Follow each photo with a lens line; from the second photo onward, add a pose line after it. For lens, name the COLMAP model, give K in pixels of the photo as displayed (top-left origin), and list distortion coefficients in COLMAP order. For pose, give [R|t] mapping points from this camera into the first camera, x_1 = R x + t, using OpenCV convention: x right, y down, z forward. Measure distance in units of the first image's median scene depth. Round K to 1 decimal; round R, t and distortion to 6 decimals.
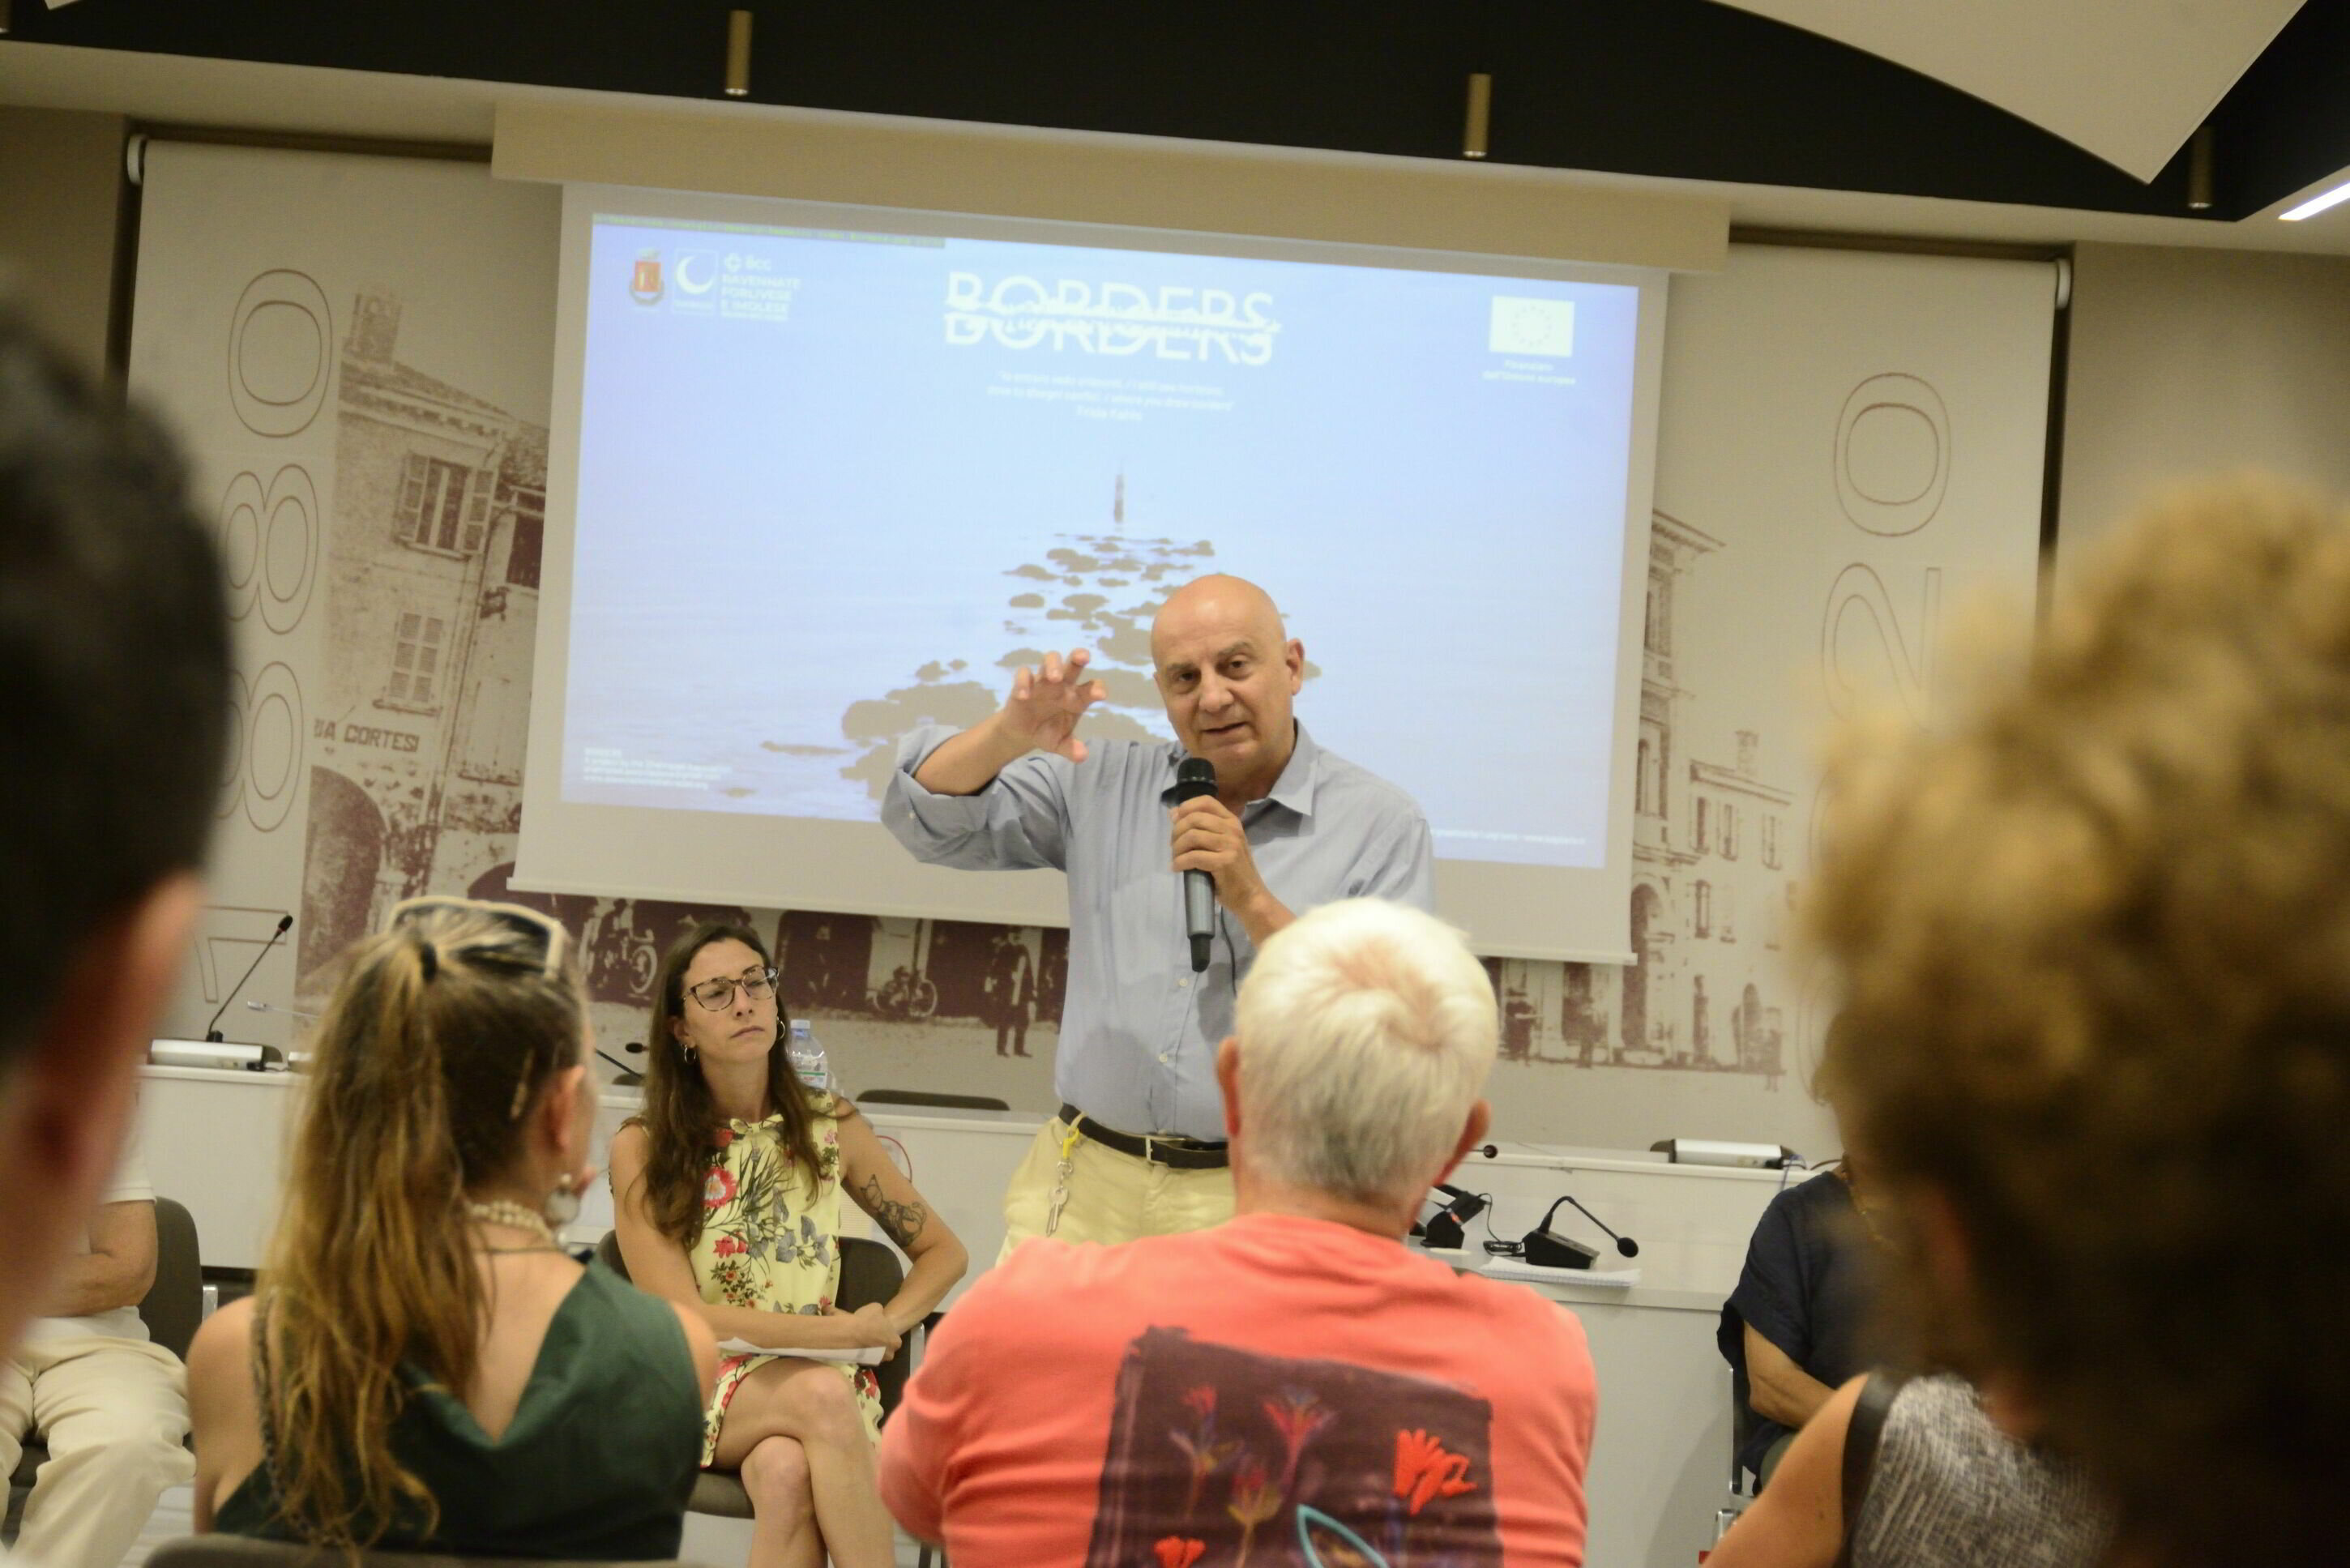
lens RADIAL K [[4402.6, 0, 1173.7], [0, 4402.6, 822.1], [0, 0, 1]] dist [-0.035668, 0.098130]
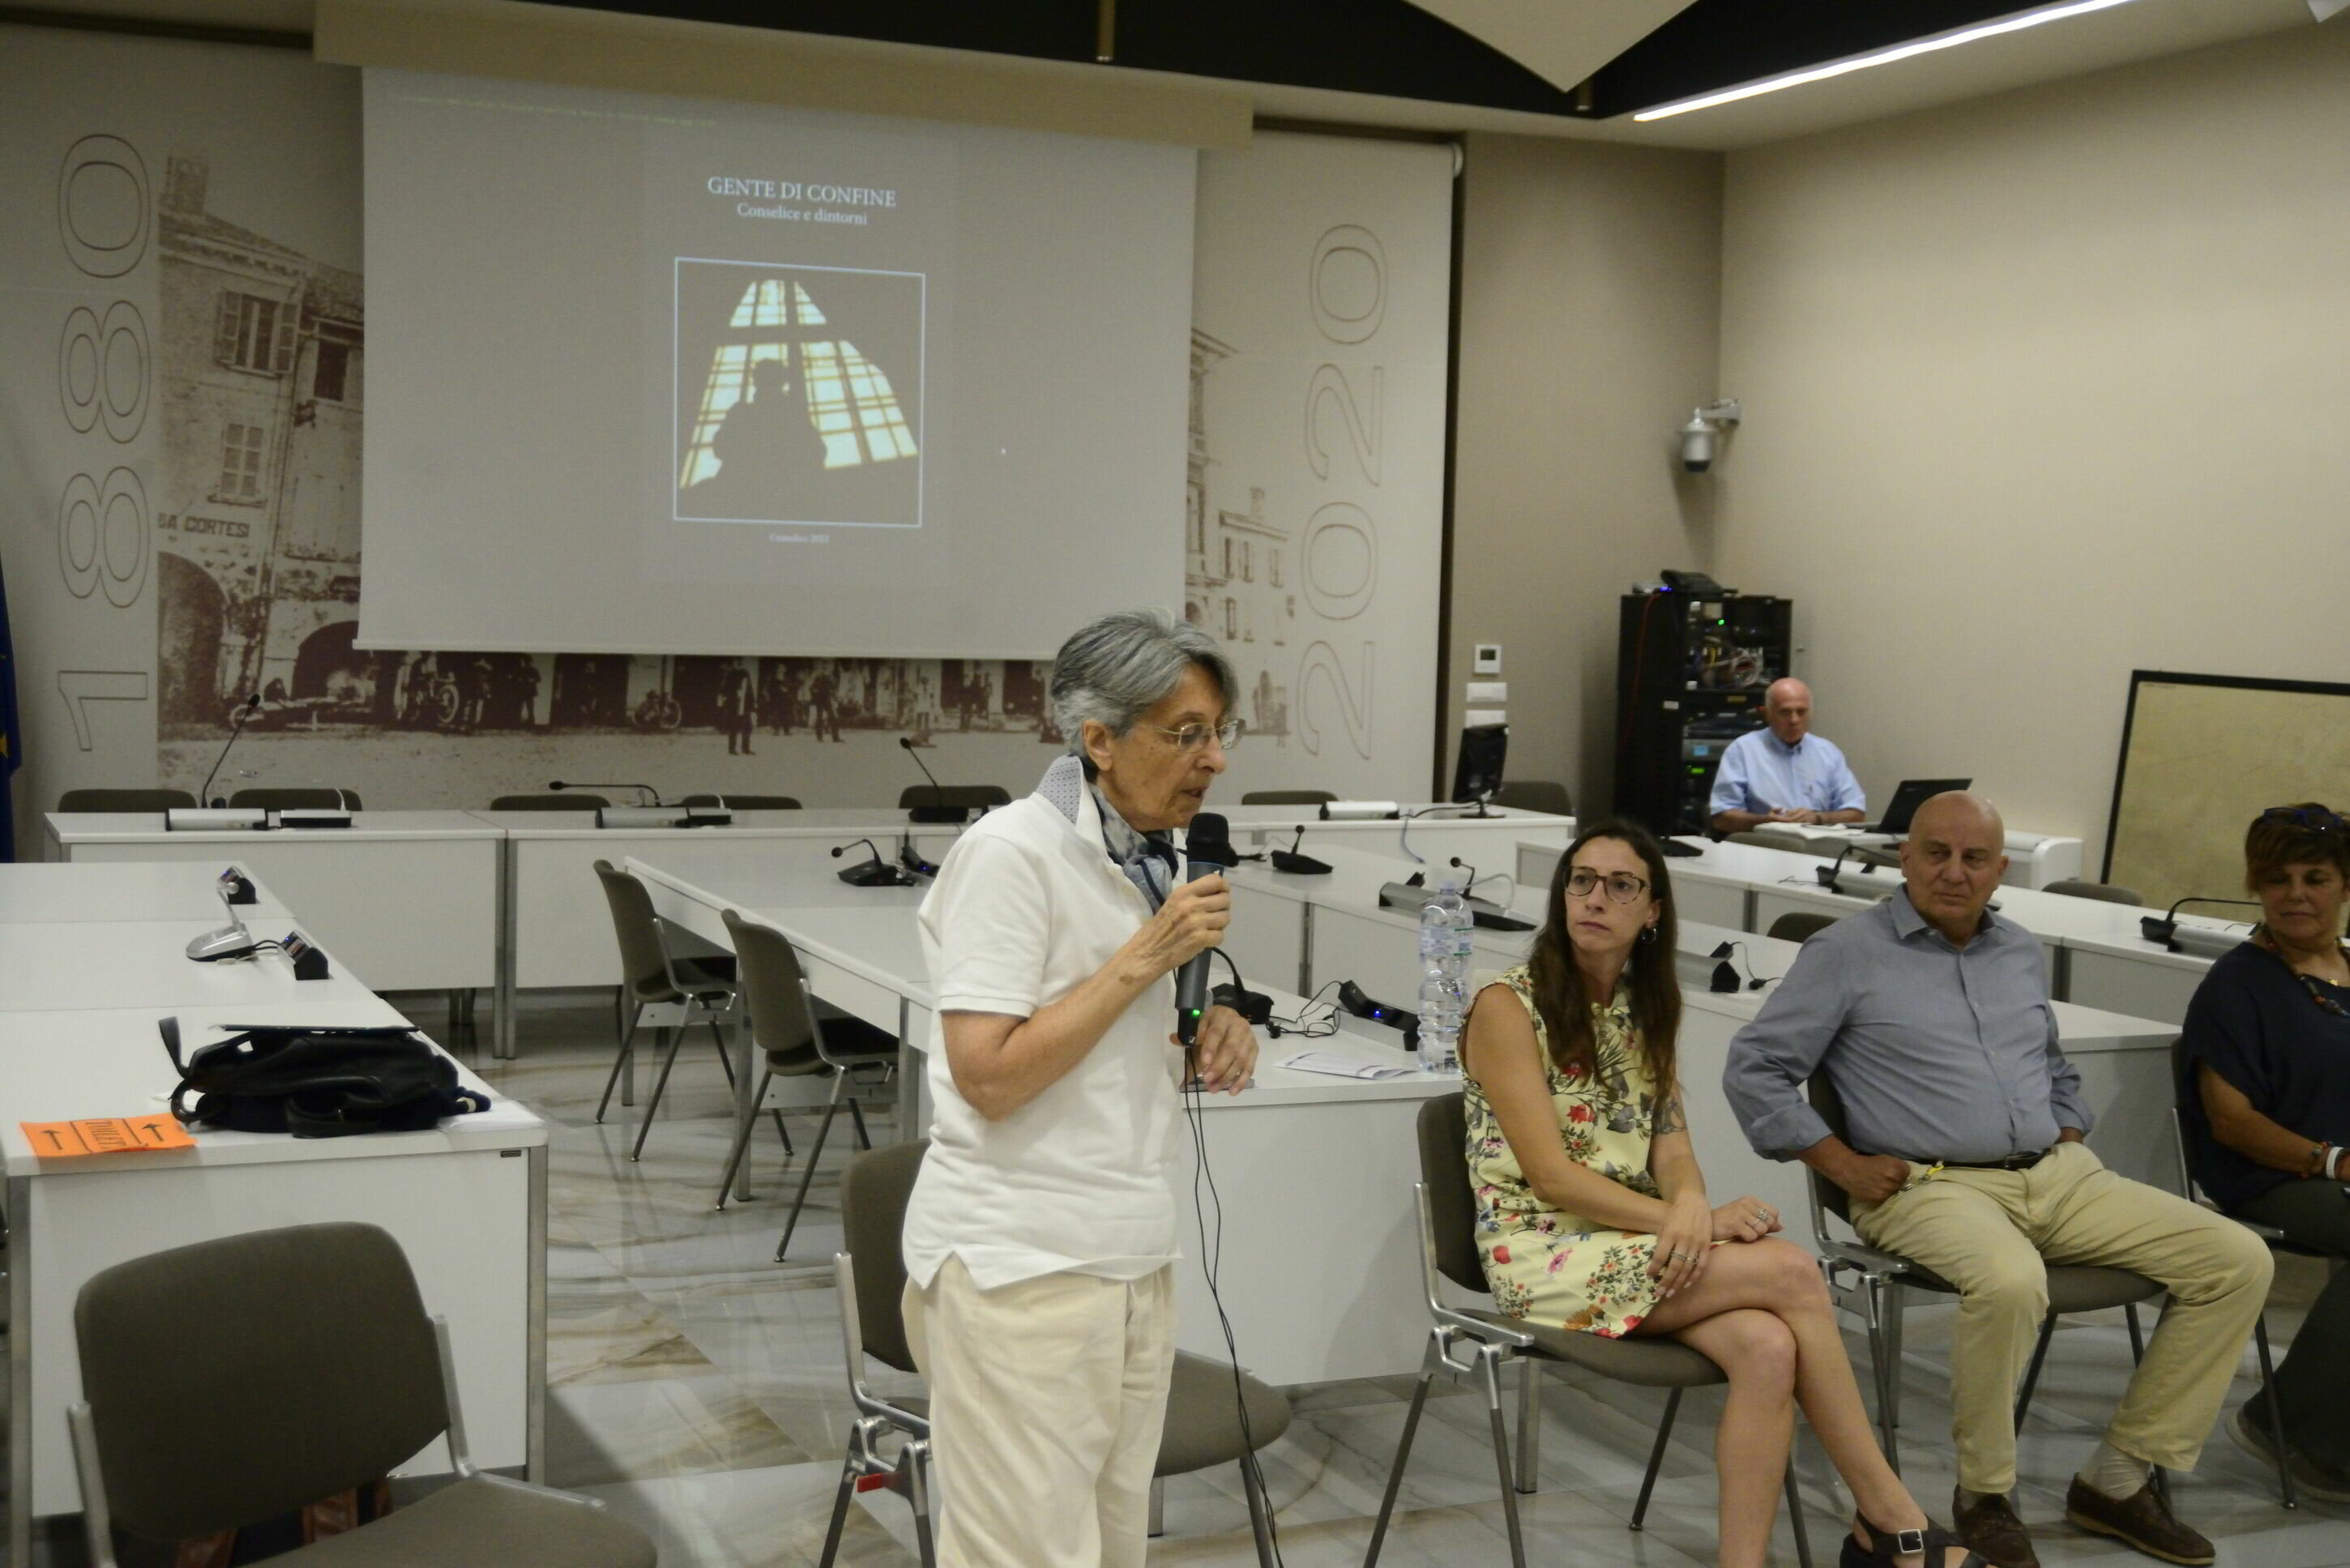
lens RADIAL K [[2809.3, 0, 1168.1], [0, 2809.3, 798.4], [0, 0, 1]] dist [-0.034394, 0.056210]
pose [[0.939540, -0.065903, 0.336039, -0.198595], [0.025140, 0.991933, 0.124245, -0.034360], [-0.341516, -0.108285, 0.933617, 0.175938]]
